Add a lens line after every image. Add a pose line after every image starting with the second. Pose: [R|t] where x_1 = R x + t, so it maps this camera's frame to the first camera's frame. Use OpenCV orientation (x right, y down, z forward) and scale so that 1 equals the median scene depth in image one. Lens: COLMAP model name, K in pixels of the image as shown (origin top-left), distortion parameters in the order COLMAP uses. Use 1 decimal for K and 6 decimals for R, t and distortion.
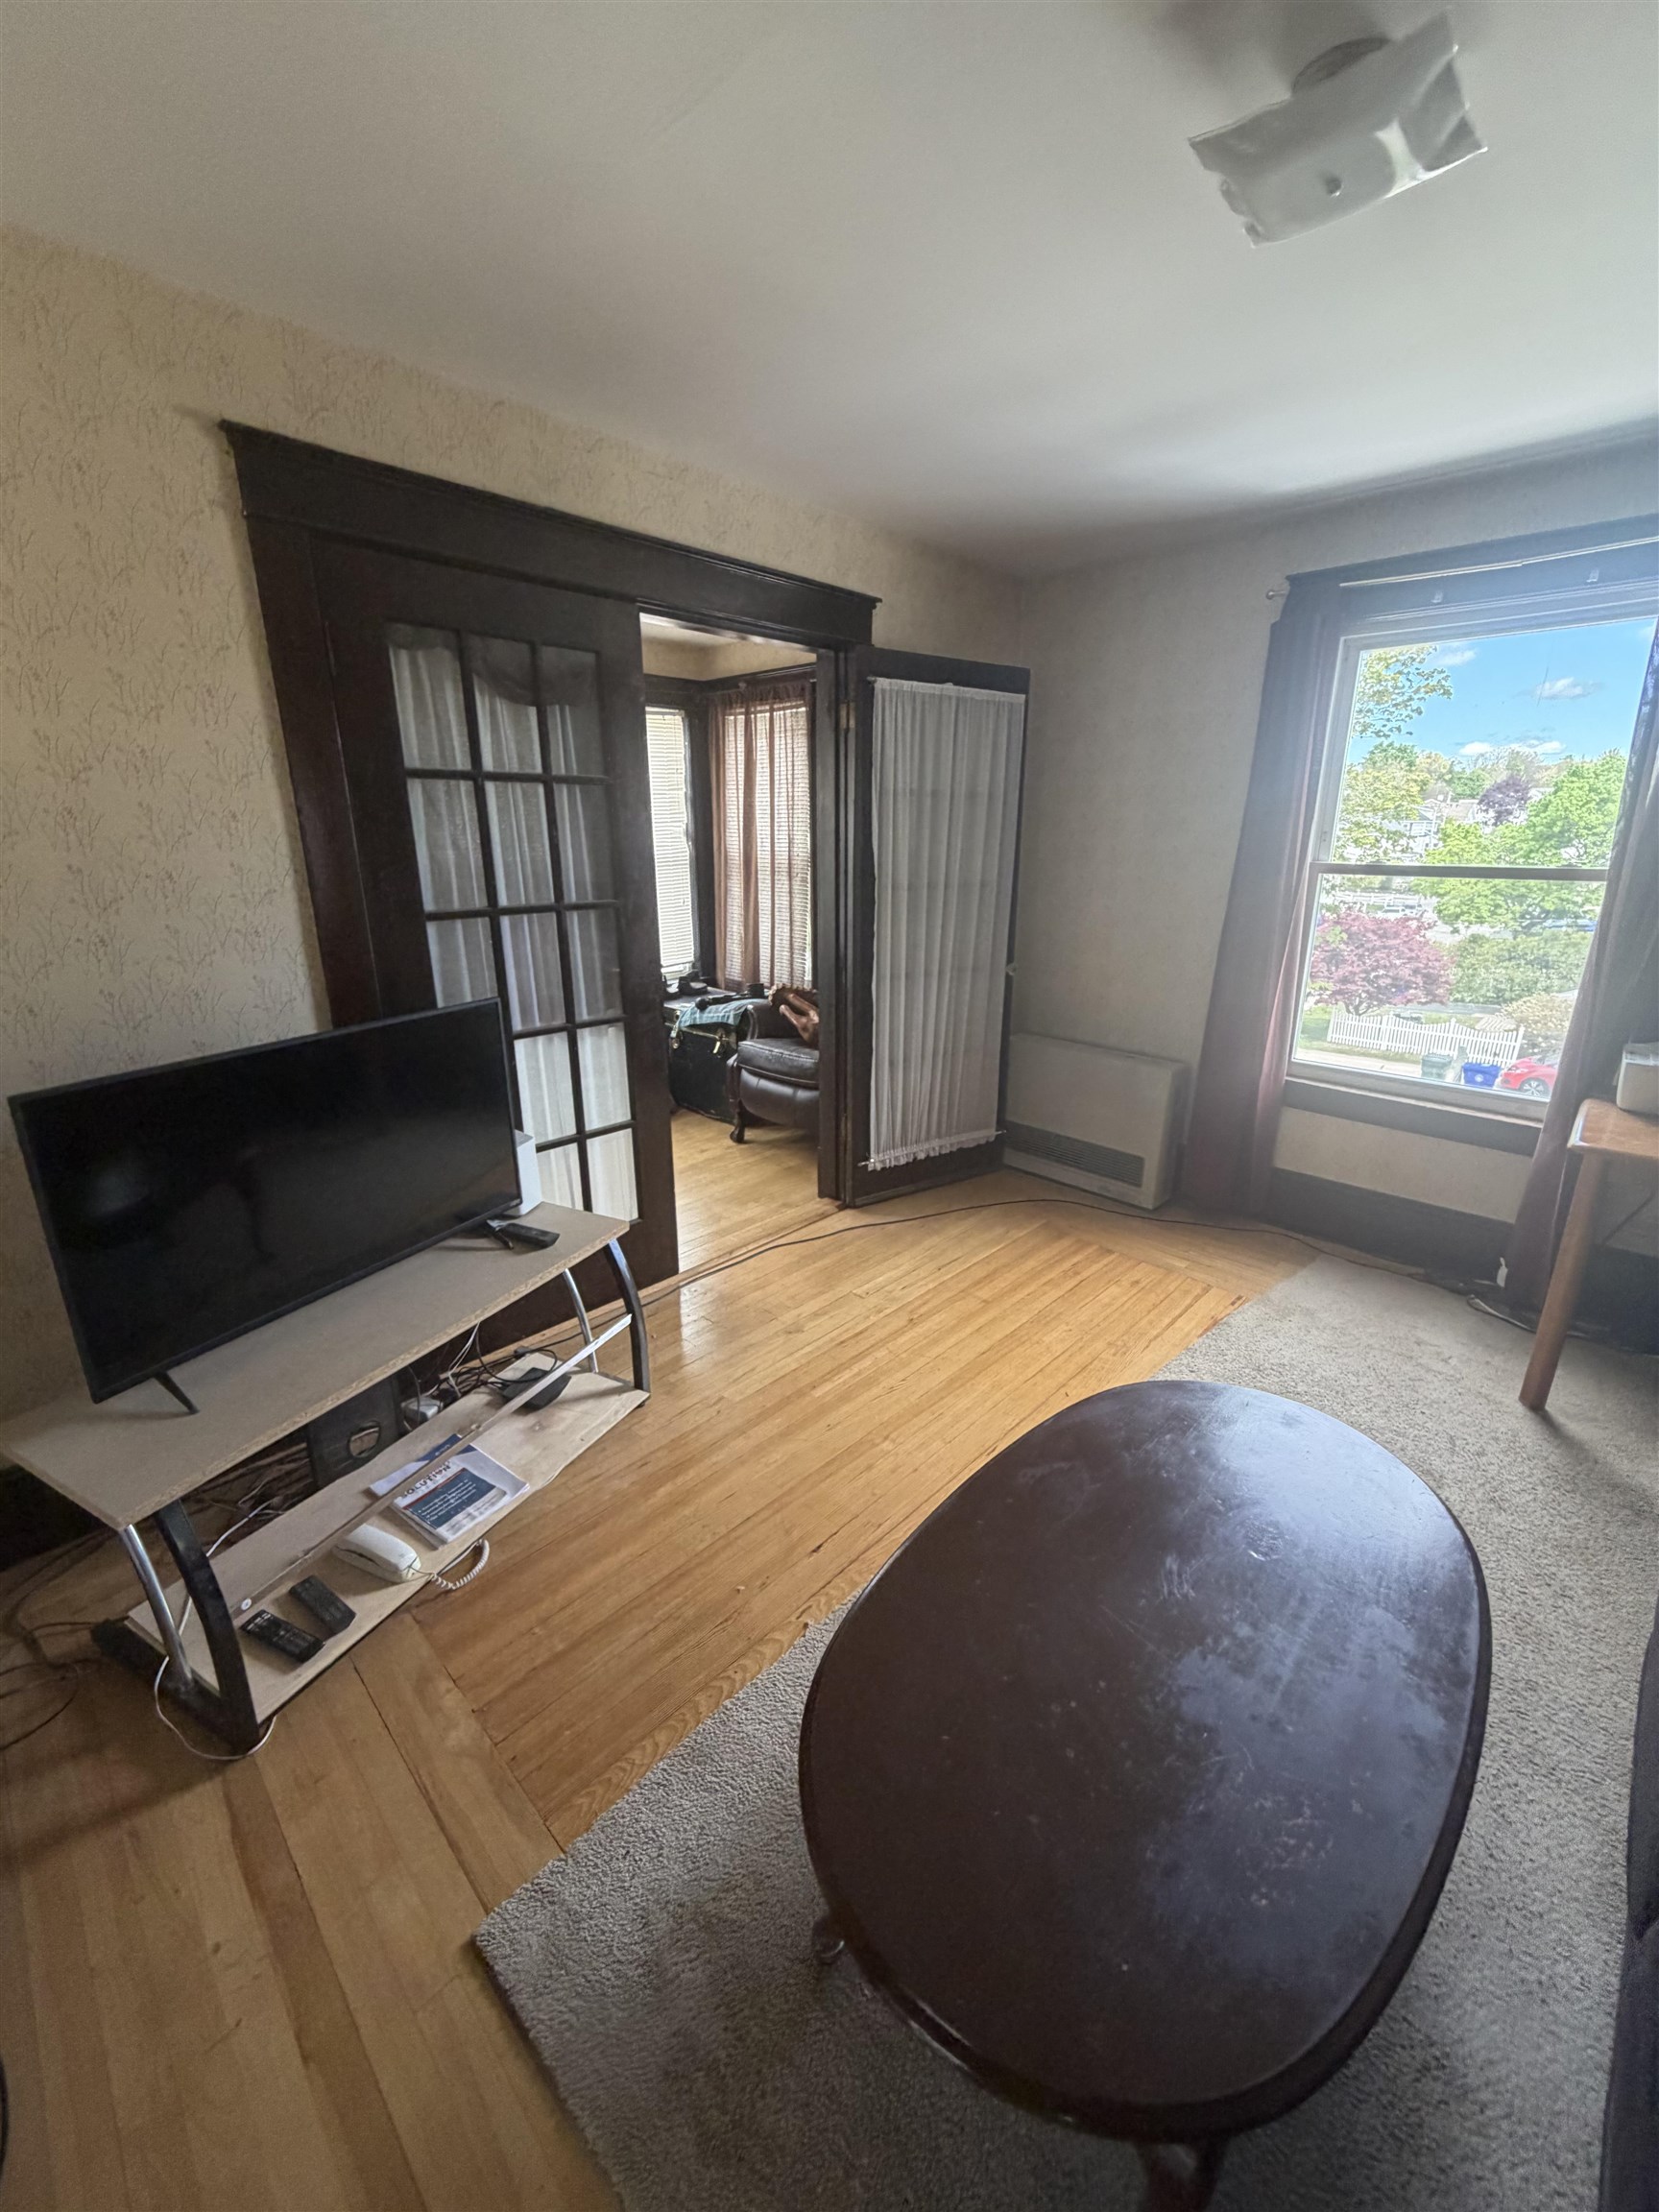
lens RADIAL K [[878.4, 0, 839.2], [0, 878.4, 1098.2], [0, 0, 1]] dist [-0.000170, 0.000049]
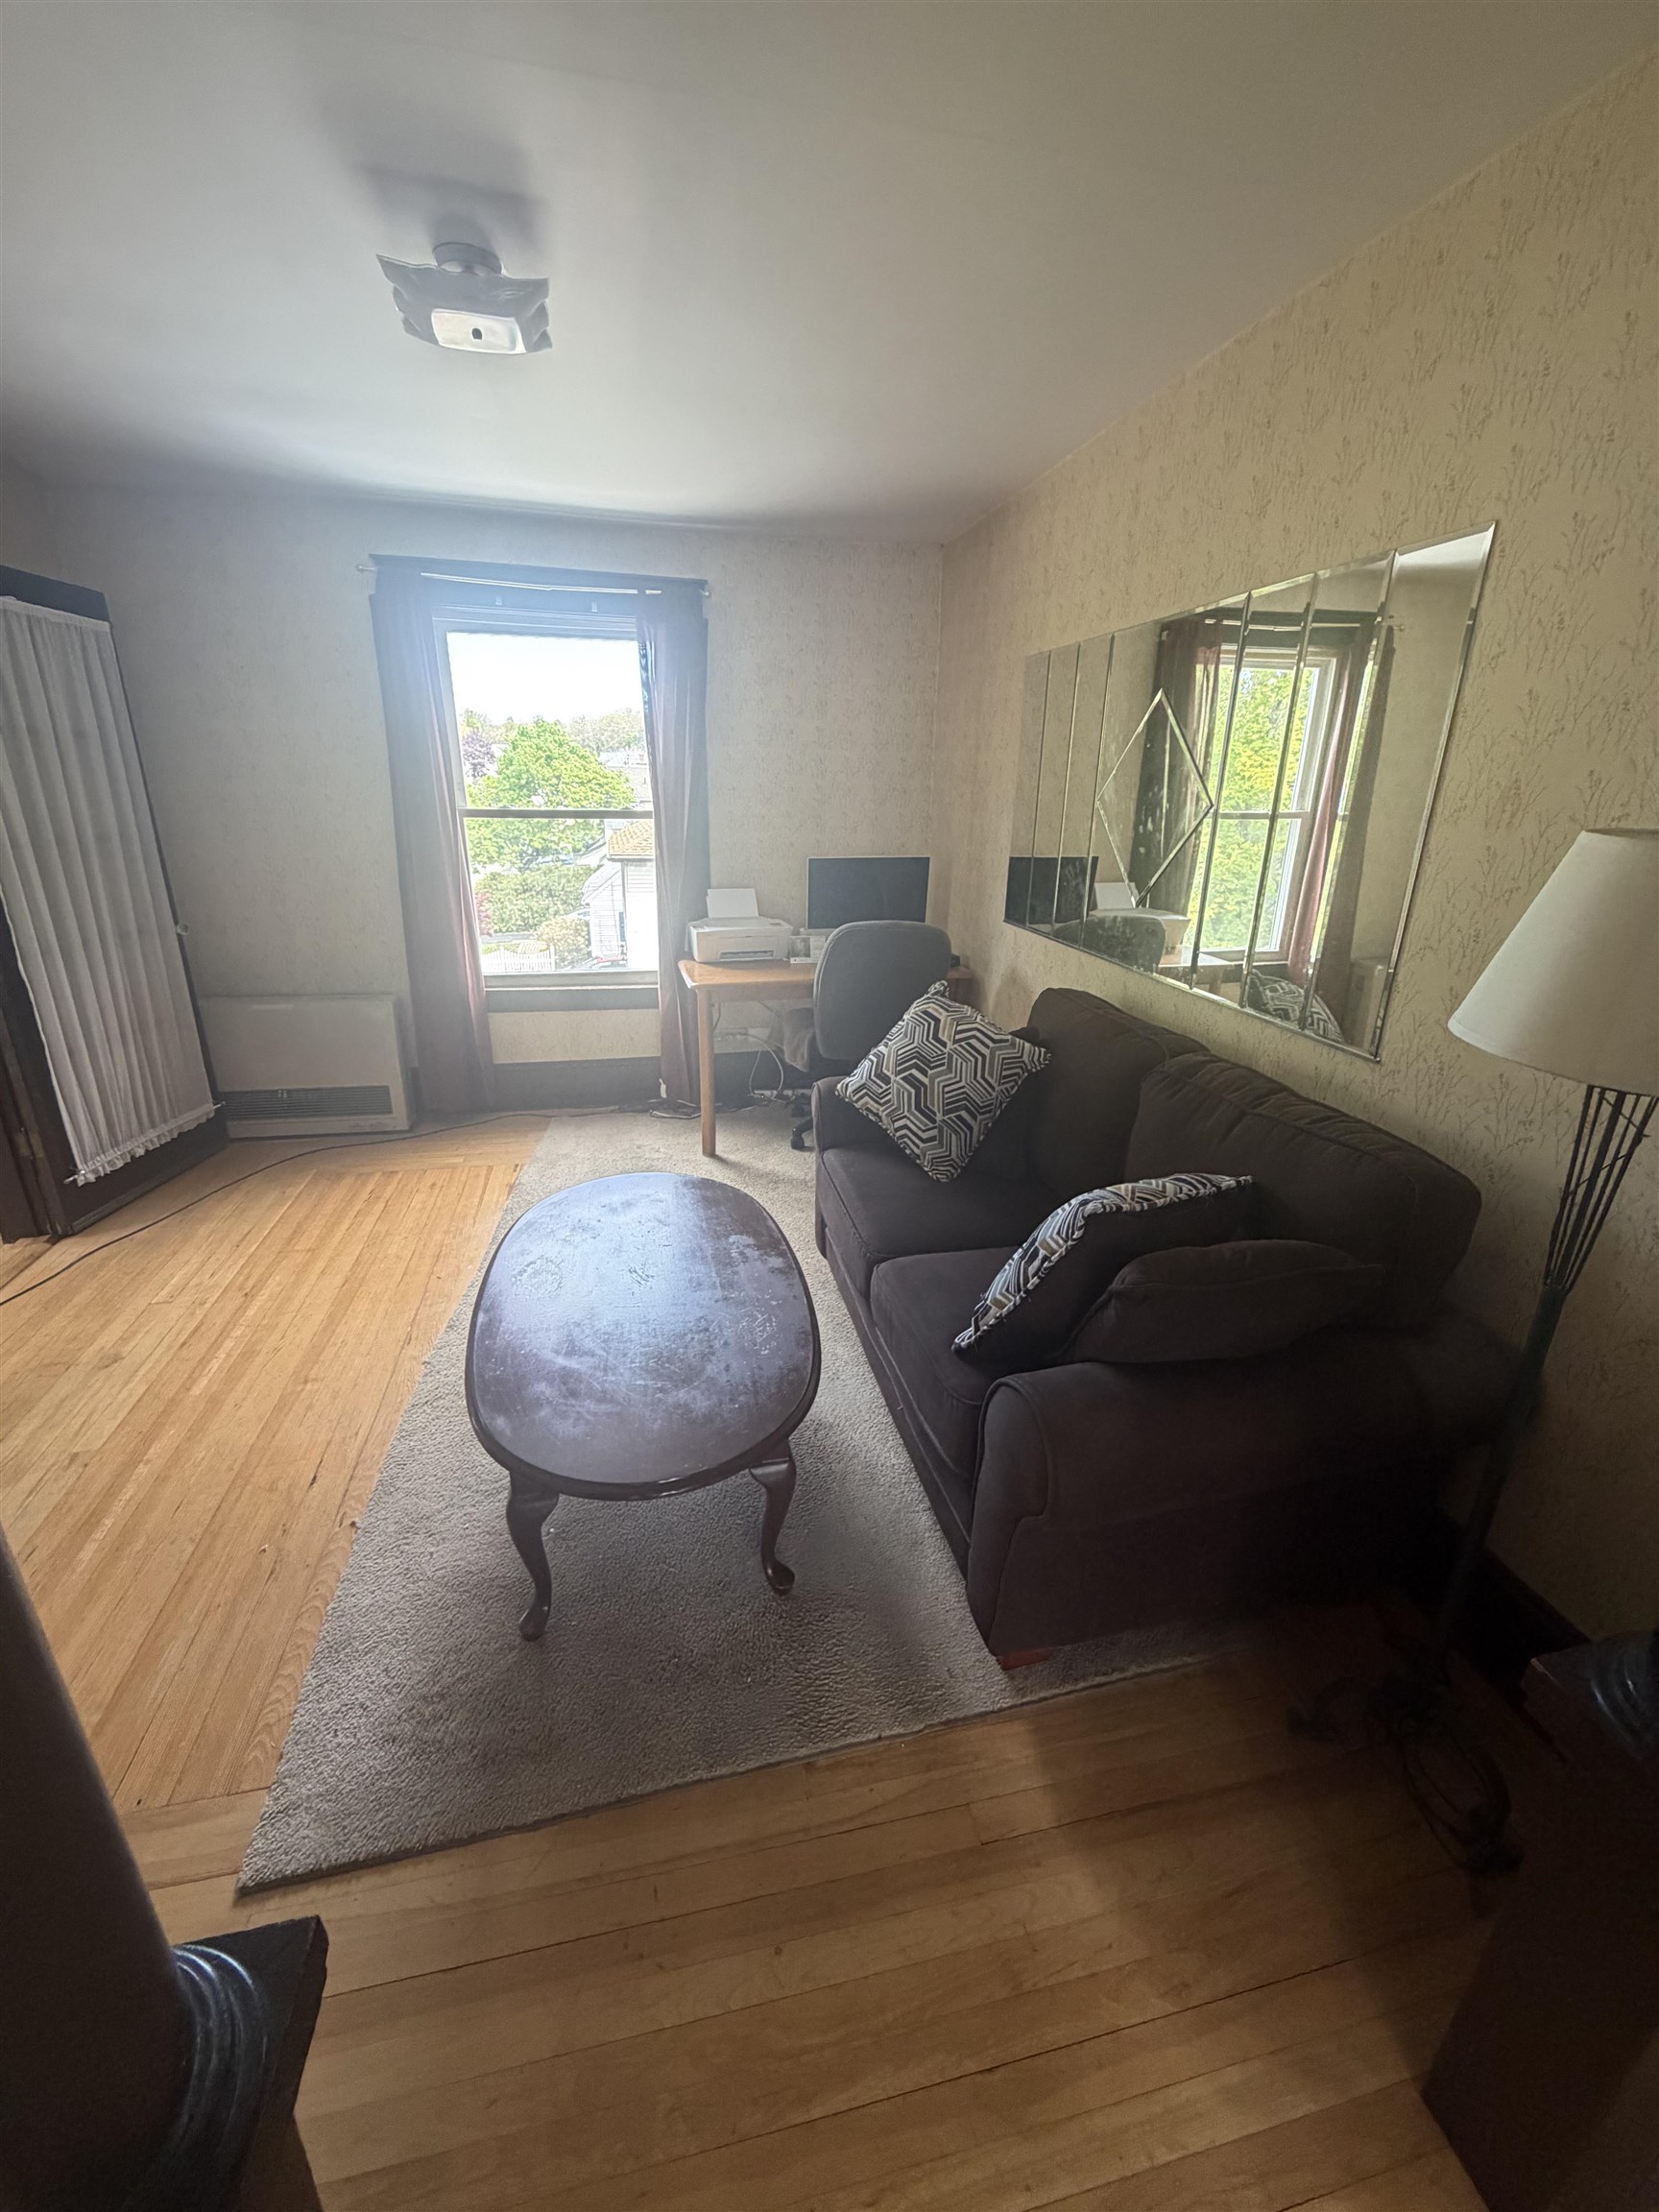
lens RADIAL K [[878.4, 0, 824.5], [0, 878.4, 1095.8], [0, 0, 1]] dist [-0.000170, 0.000049]
pose [[0.557918, -0.266308, 0.786007, -0.212582], [0.225374, 0.960141, 0.165334, 0.022273], [-0.798708, 0.084903, 0.595699, -0.078902]]
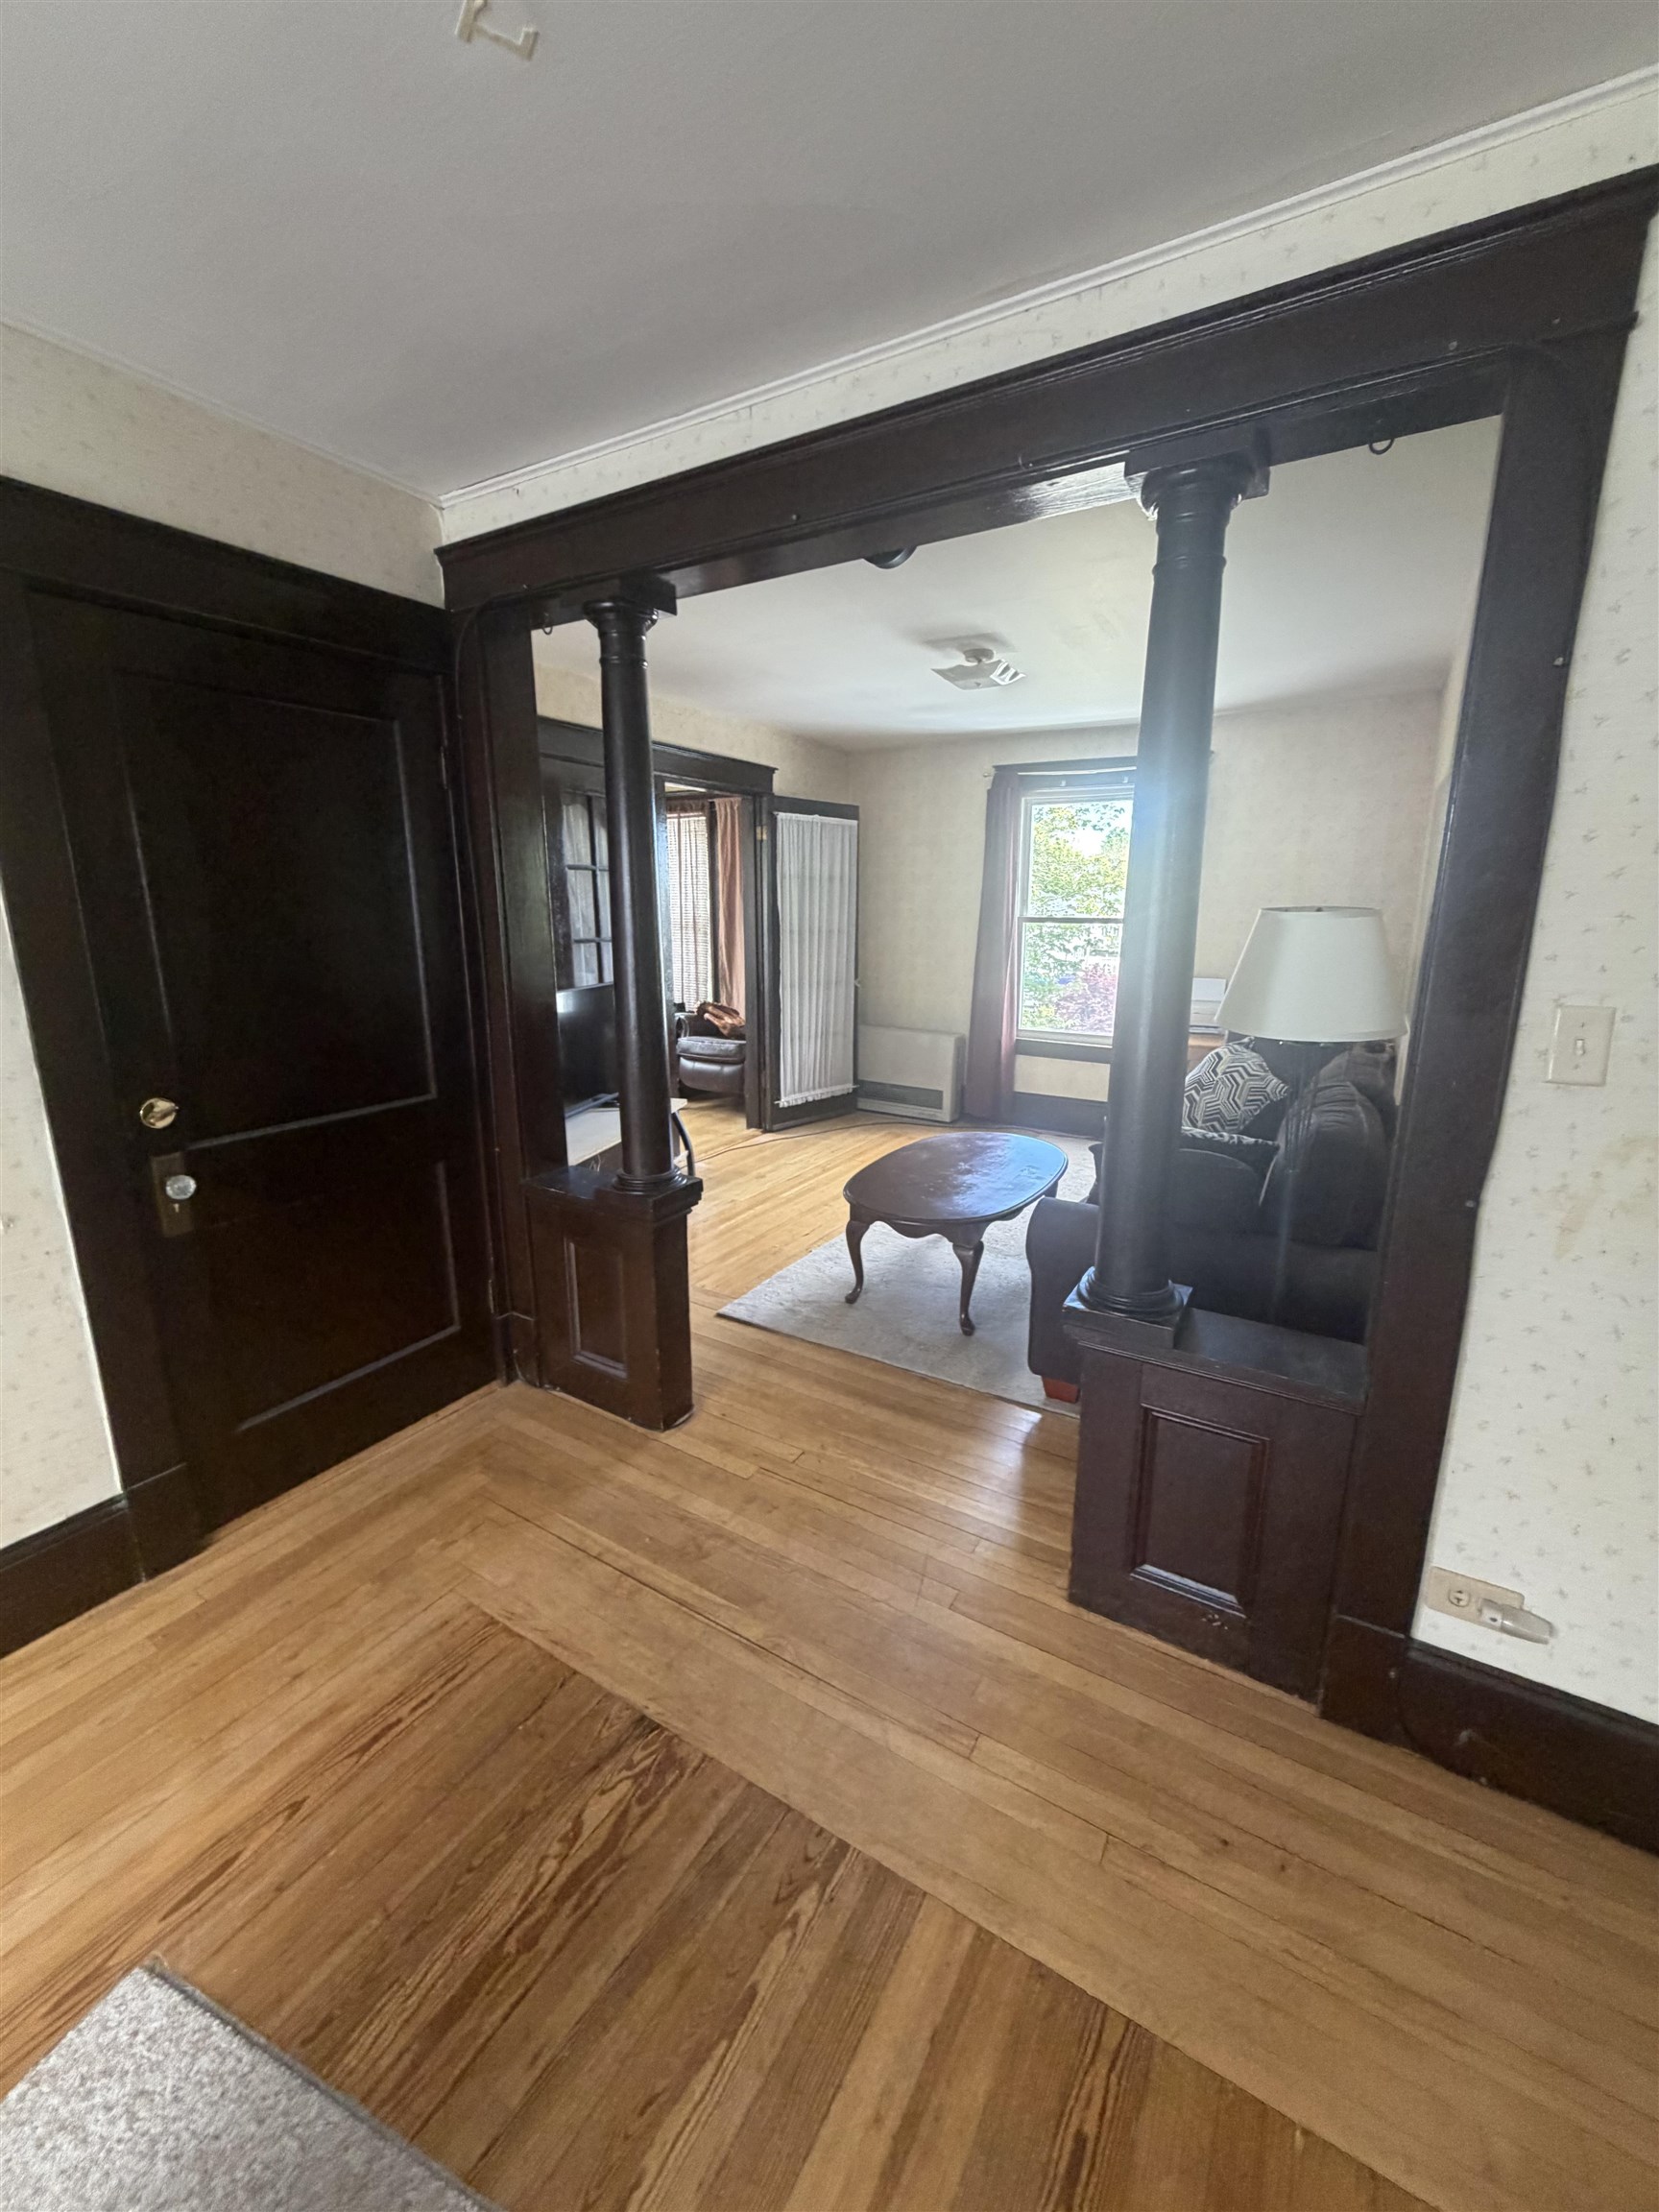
lens RADIAL K [[878.4, 0, 838.7], [0, 878.4, 1101.0], [0, 0, 1]] dist [-0.000170, 0.000049]
pose [[0.974708, -0.047197, 0.218440, -0.218128], [0.062802, 0.995904, -0.065048, 0.187364], [-0.214475, 0.077121, 0.973680, -0.598759]]
